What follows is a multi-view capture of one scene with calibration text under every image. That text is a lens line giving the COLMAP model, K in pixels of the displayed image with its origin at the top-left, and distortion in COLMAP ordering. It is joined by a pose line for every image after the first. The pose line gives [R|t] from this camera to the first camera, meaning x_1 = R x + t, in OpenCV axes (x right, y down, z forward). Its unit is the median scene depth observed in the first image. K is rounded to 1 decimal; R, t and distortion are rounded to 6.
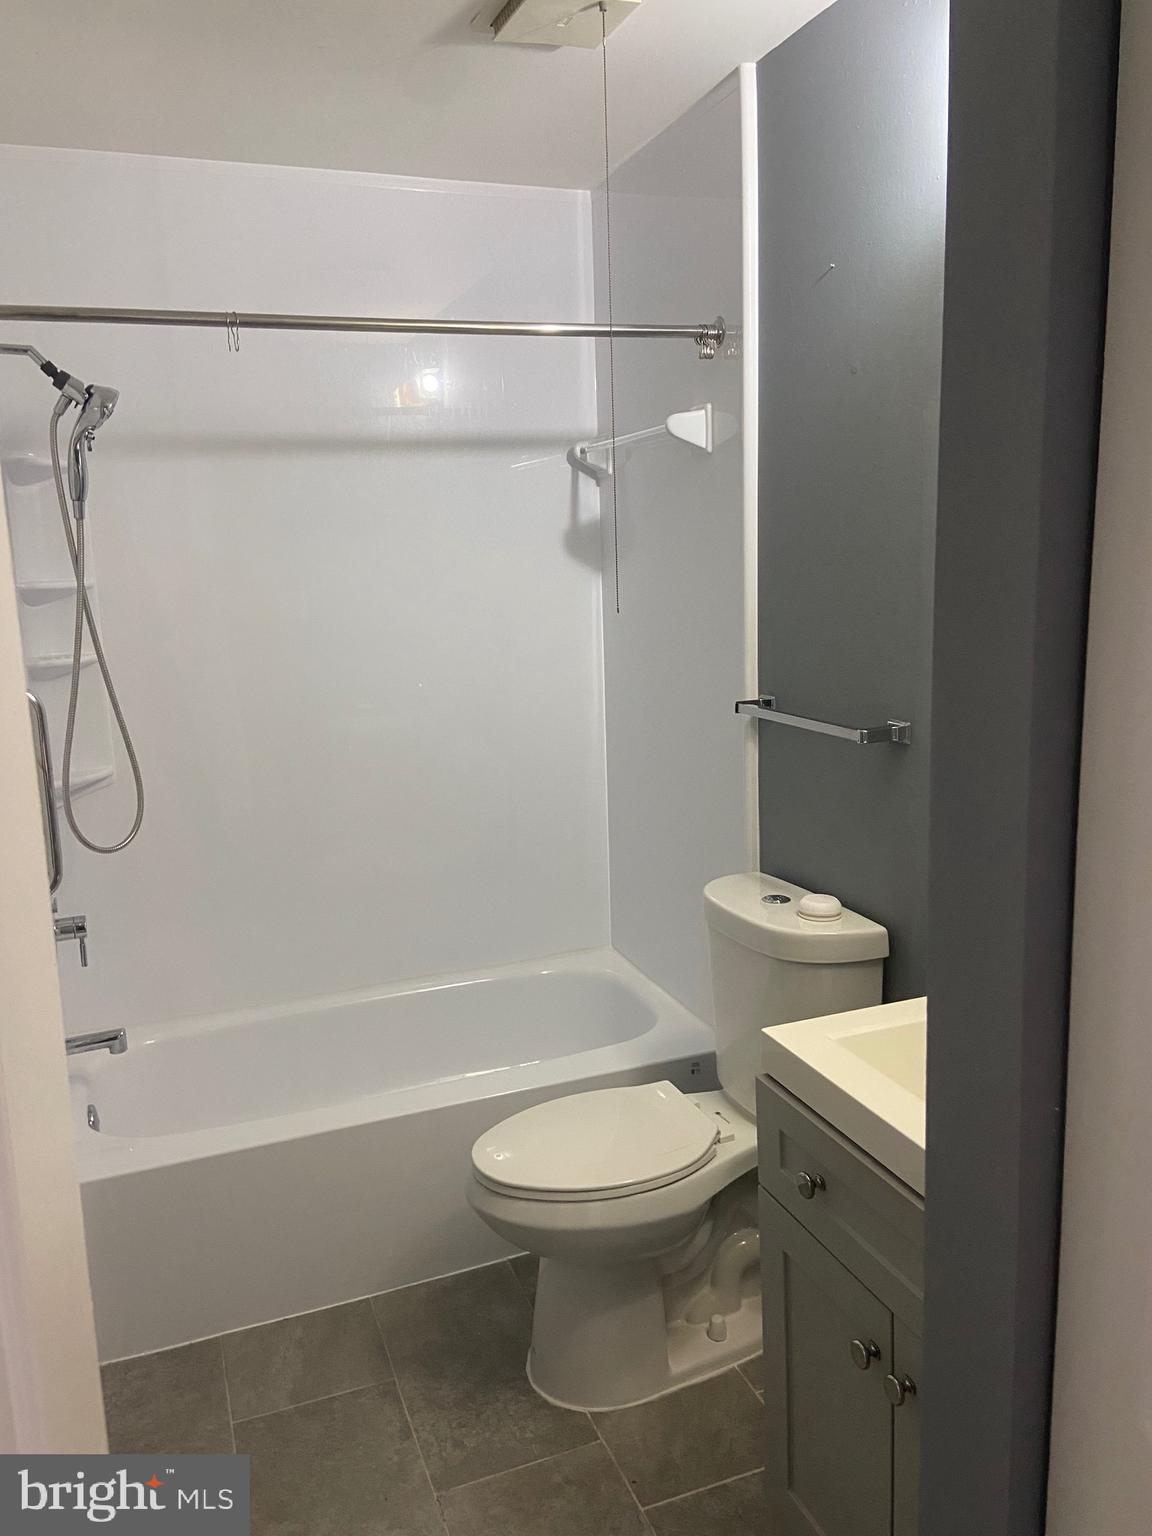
lens RADIAL K [[1211.7, 0, 576.0], [0, 1211.7, 768.0], [0, 0, 1]] dist [0.129071, -0.154758]
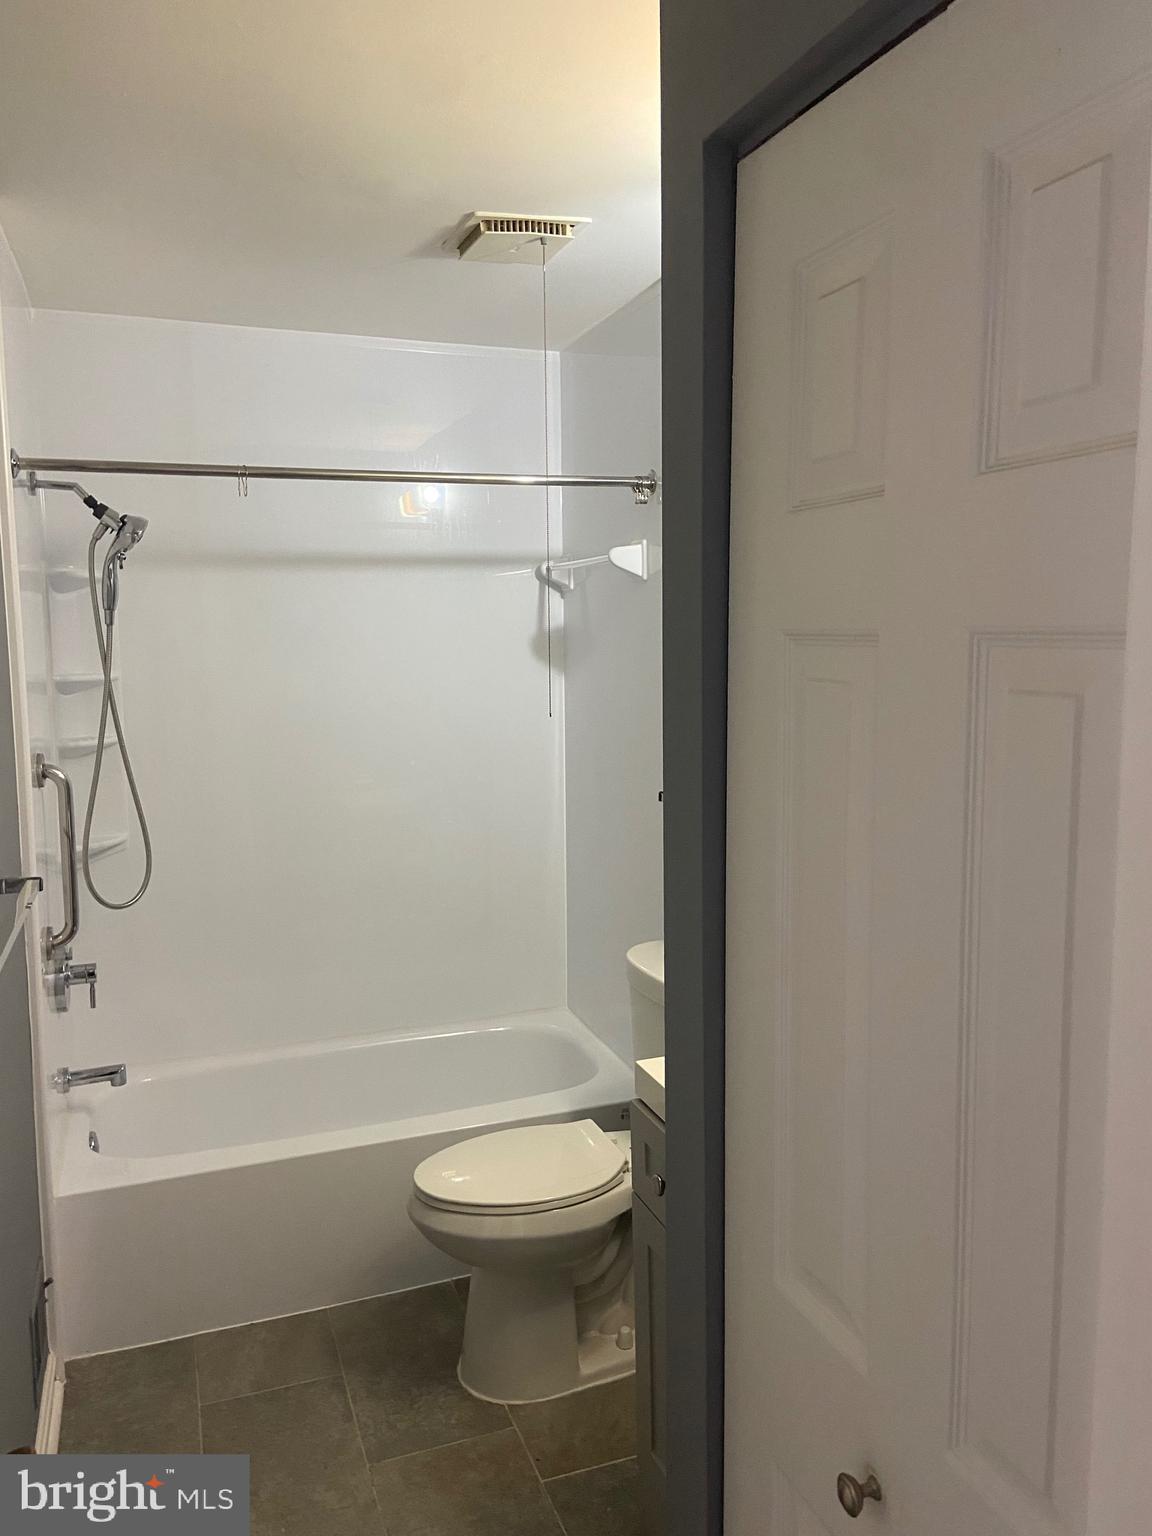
lens RADIAL K [[1211.7, 0, 576.0], [0, 1211.7, 768.0], [0, 0, 1]] dist [0.129071, -0.154758]
pose [[0.999575, 0.025023, -0.014969, 0.067951], [-0.025897, 0.997780, -0.061357, -0.003557], [0.013400, 0.061719, 0.998004, -0.167666]]
